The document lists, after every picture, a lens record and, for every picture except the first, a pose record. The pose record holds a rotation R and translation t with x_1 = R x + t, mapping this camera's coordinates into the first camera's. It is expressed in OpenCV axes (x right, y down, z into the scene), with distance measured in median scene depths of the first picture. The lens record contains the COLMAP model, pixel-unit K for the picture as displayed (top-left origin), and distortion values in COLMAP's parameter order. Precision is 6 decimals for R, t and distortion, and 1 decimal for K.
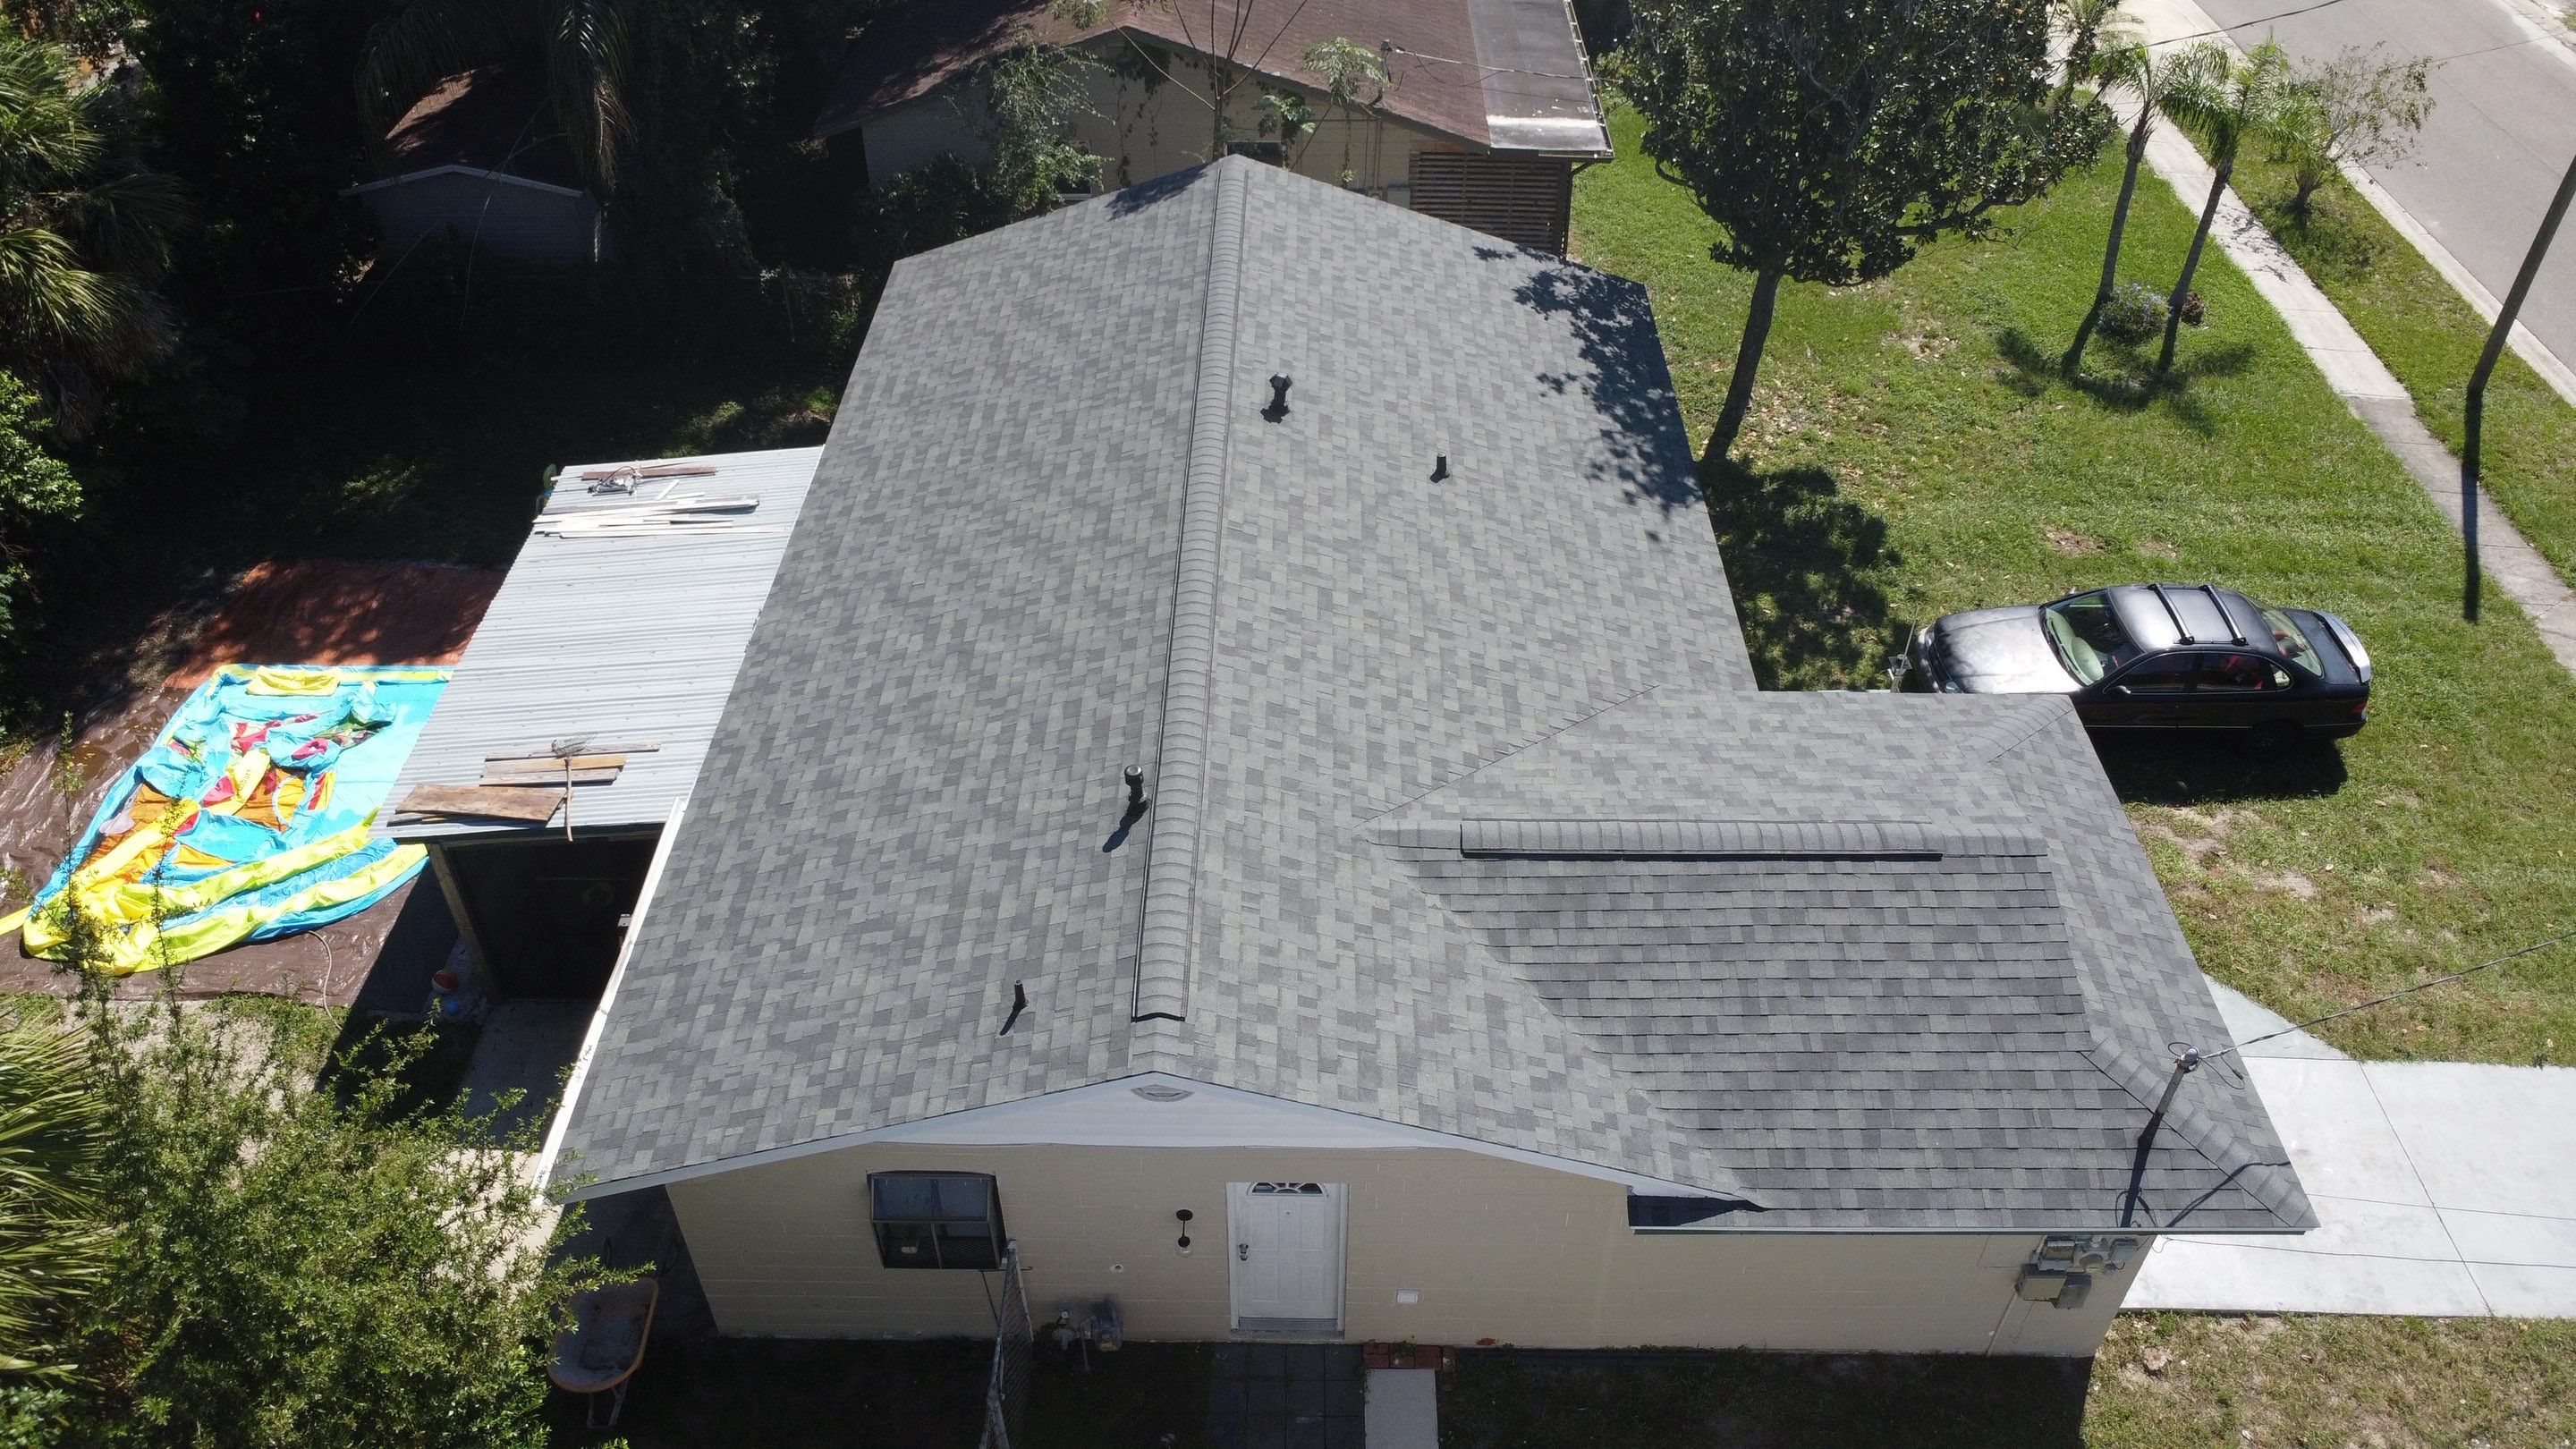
lens RADIAL K [[1863.8, 0, 1285.7], [0, 1863.8, 733.6], [0, 0, 1]] dist [-0.024359, -0.014990]
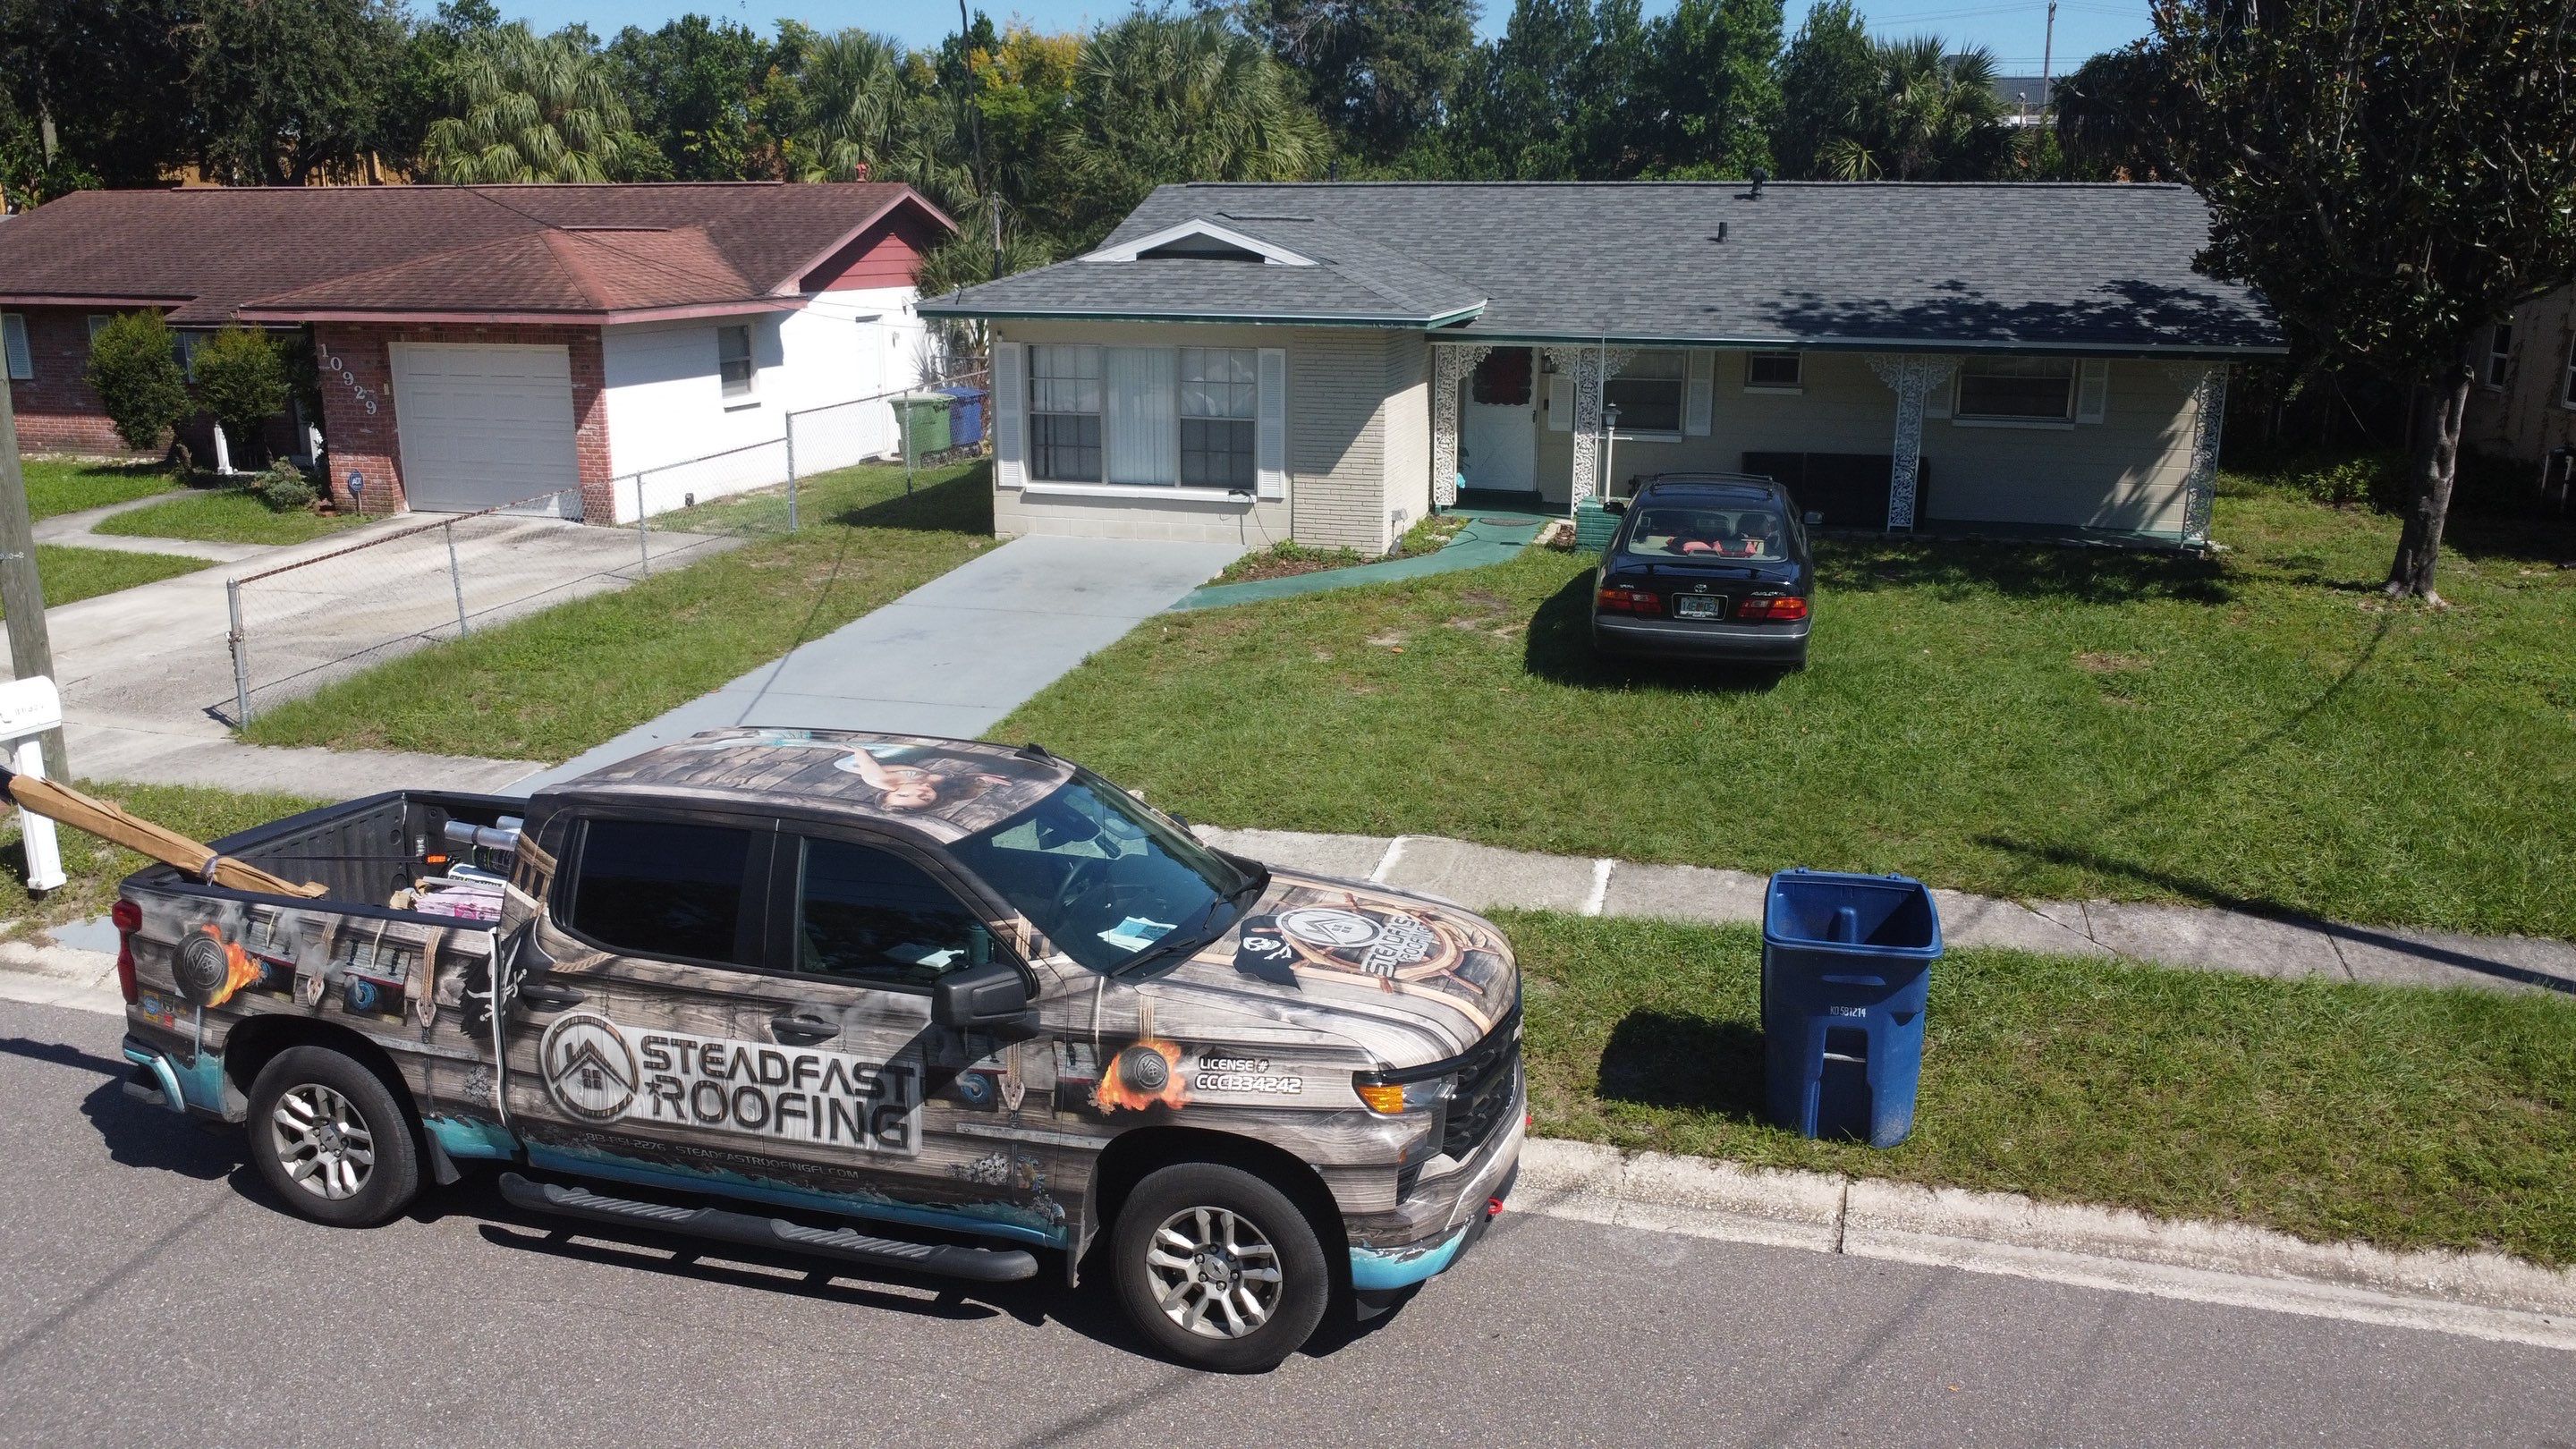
lens RADIAL K [[1863.8, 0, 1274.3], [0, 1863.8, 726.7], [0, 0, 1]] dist [-0.024359, -0.014990]
pose [[-0.254453, 0.252274, -0.933601, 1.529649], [-0.631614, 0.687692, 0.357971, -0.186887], [0.732337, 0.680762, -0.015646, 1.110646]]
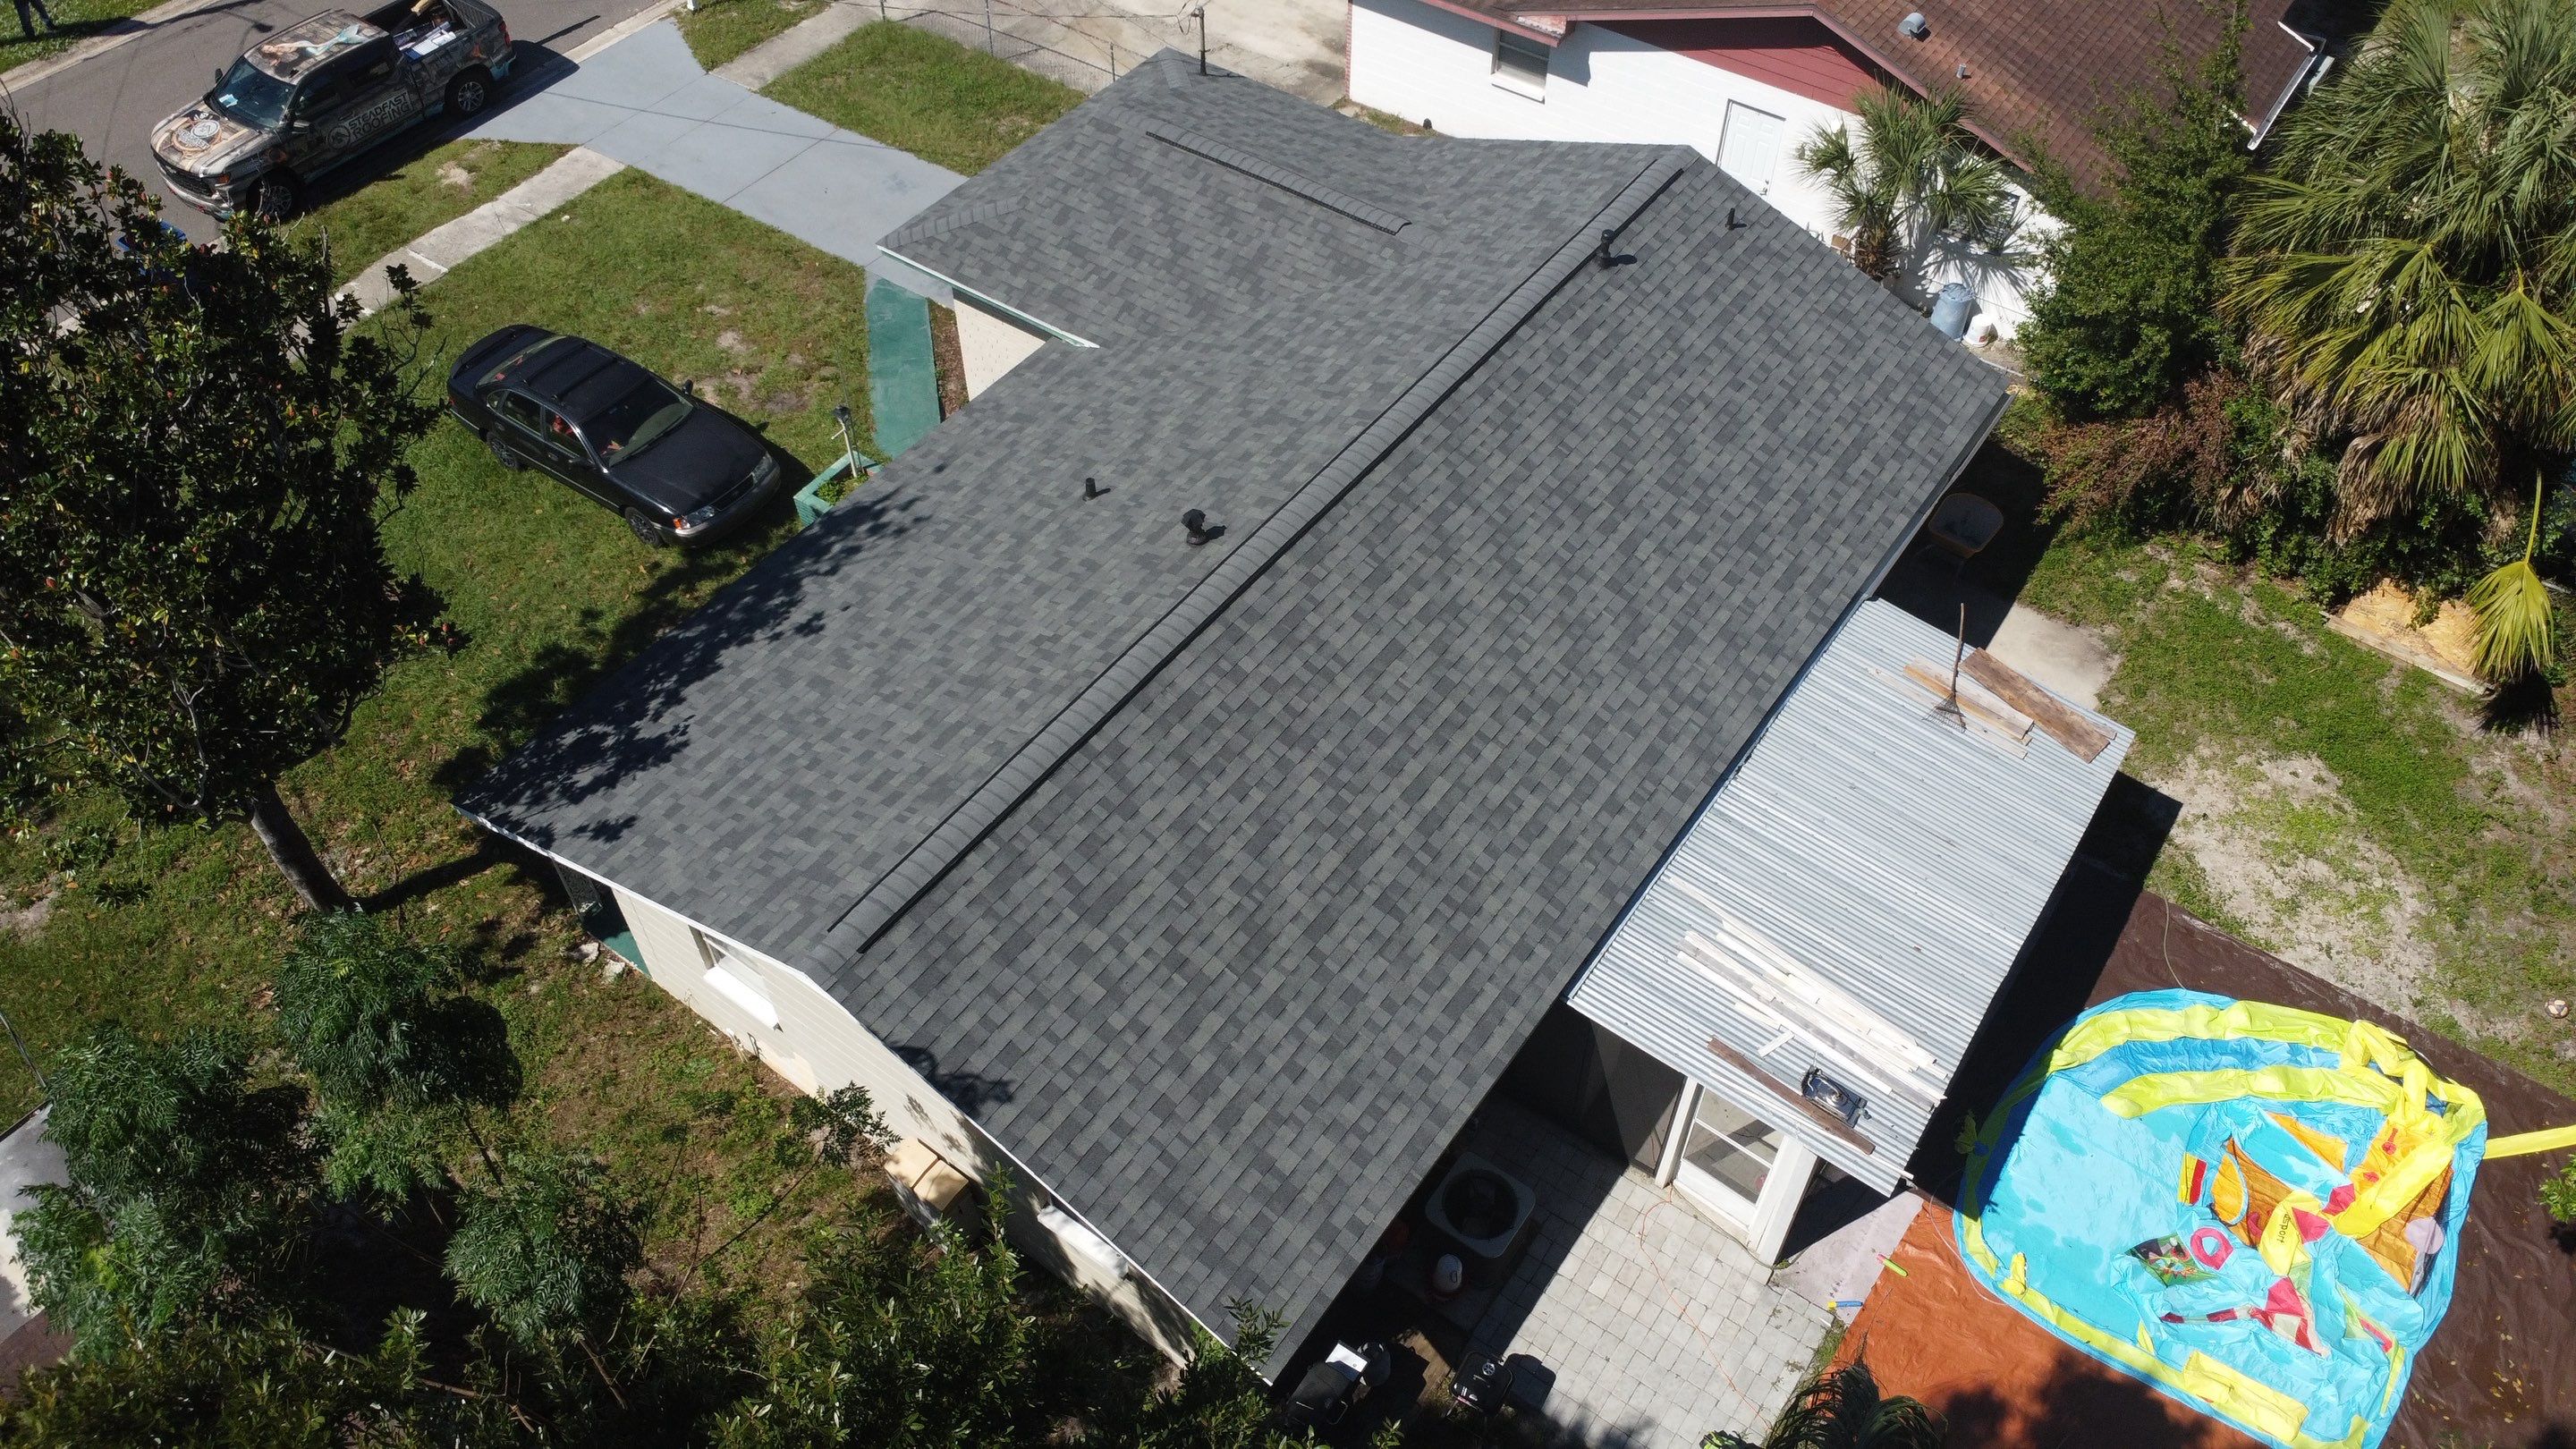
lens RADIAL K [[1863.8, 0, 1281.7], [0, 1863.8, 726.4], [0, 0, 1]] dist [-0.024359, -0.014990]
pose [[-0.818222, -0.431708, 0.379660, -0.473082], [0.375453, 0.098848, 0.921555, -1.103107], [-0.435372, 0.896581, 0.081206, 1.070829]]
